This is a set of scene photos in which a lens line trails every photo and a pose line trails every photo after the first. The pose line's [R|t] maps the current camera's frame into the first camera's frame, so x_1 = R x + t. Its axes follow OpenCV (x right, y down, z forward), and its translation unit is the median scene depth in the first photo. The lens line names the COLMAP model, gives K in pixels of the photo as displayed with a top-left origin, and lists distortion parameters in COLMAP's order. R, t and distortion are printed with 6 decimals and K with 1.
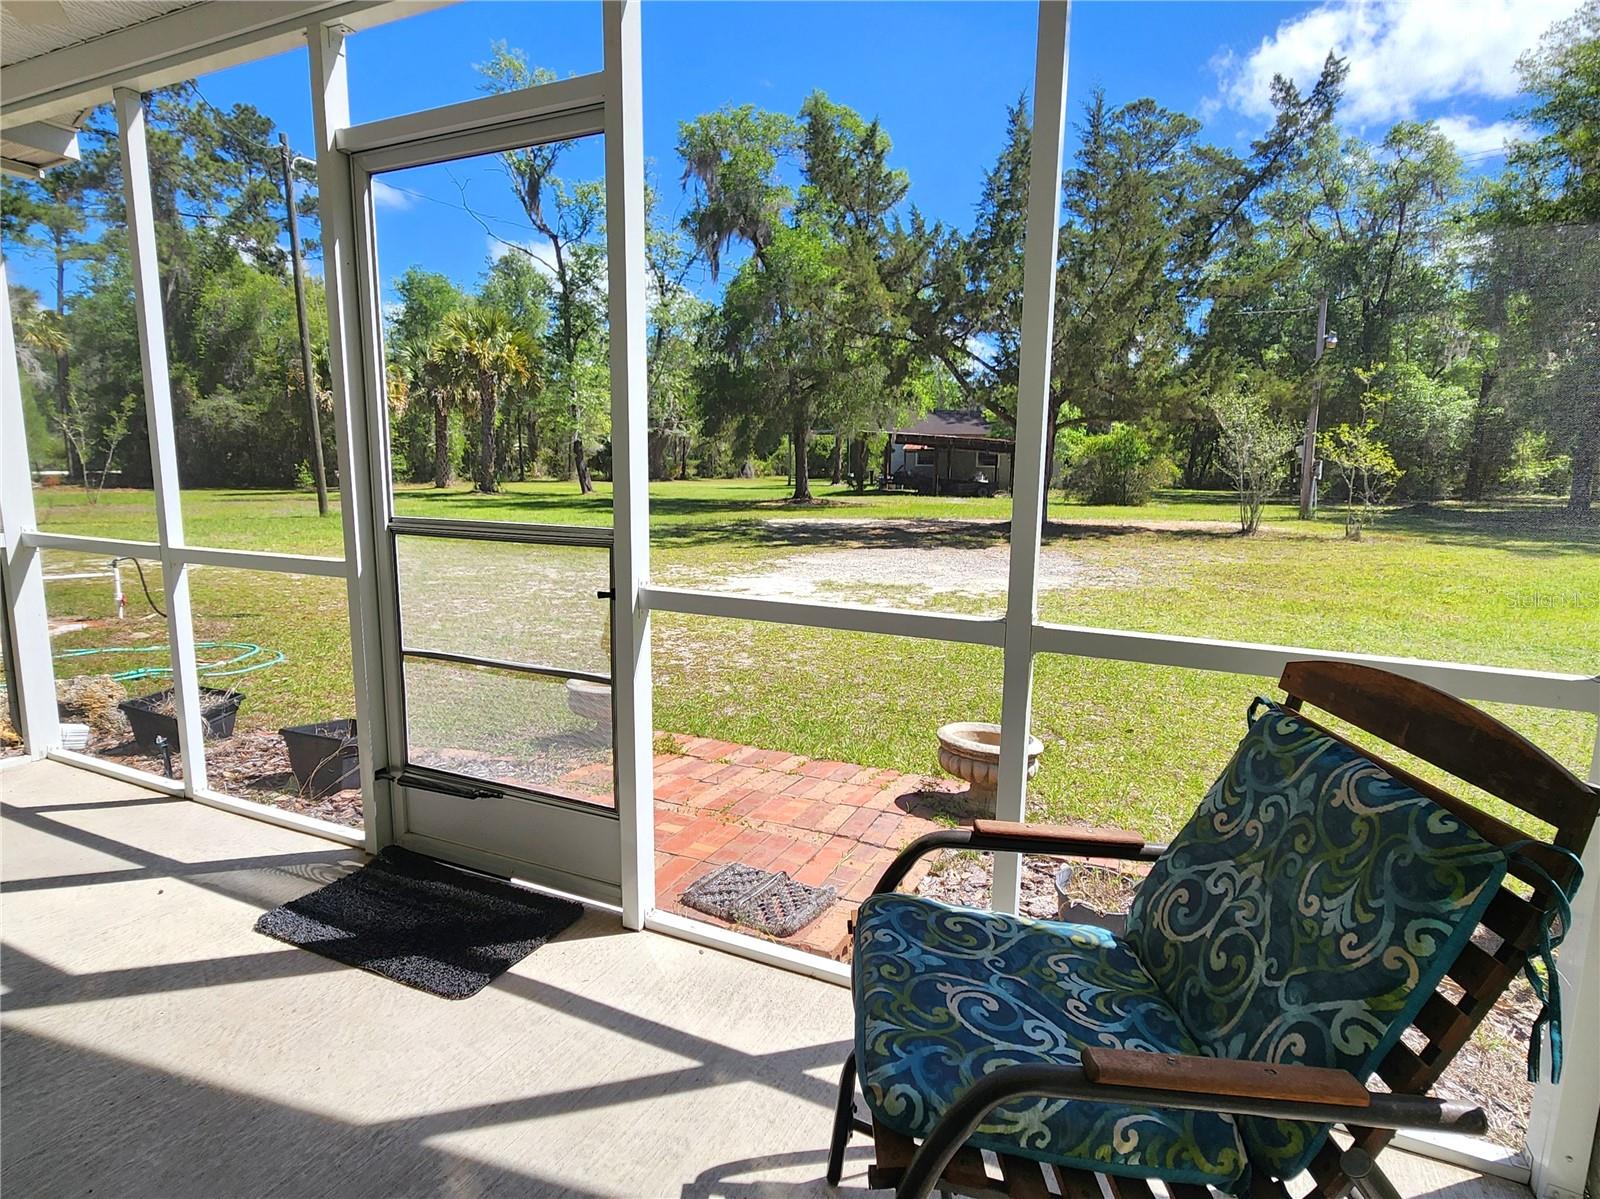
lens RADIAL K [[866.4, 0, 800.0], [0, 866.4, 599.5], [0, 0, 1]] dist [0.001567, 0.000063]
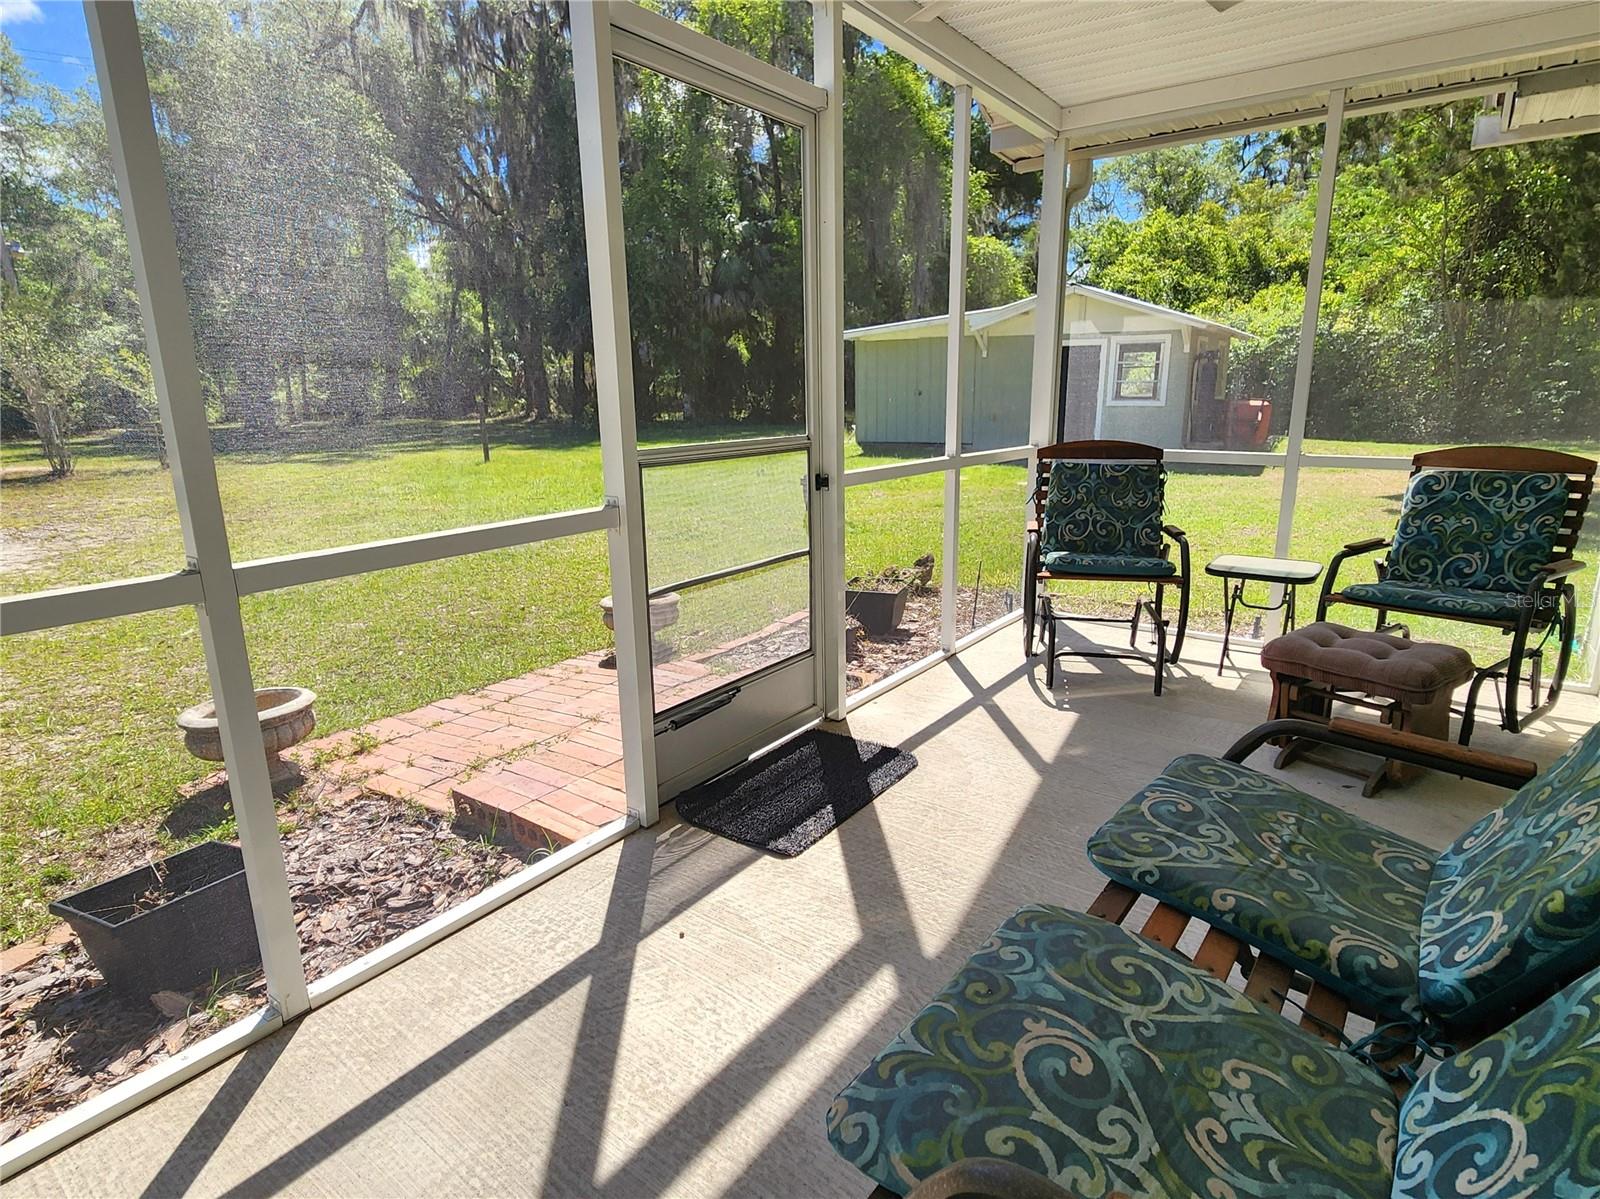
lens RADIAL K [[866.4, 0, 800.0], [0, 866.4, 599.5], [0, 0, 1]] dist [0.001567, 0.000063]
pose [[0.188459, -0.246091, 0.950748, -1.372521], [0.169804, 0.961680, 0.215262, -0.112521], [-0.967290, 0.120873, 0.223025, 0.665135]]
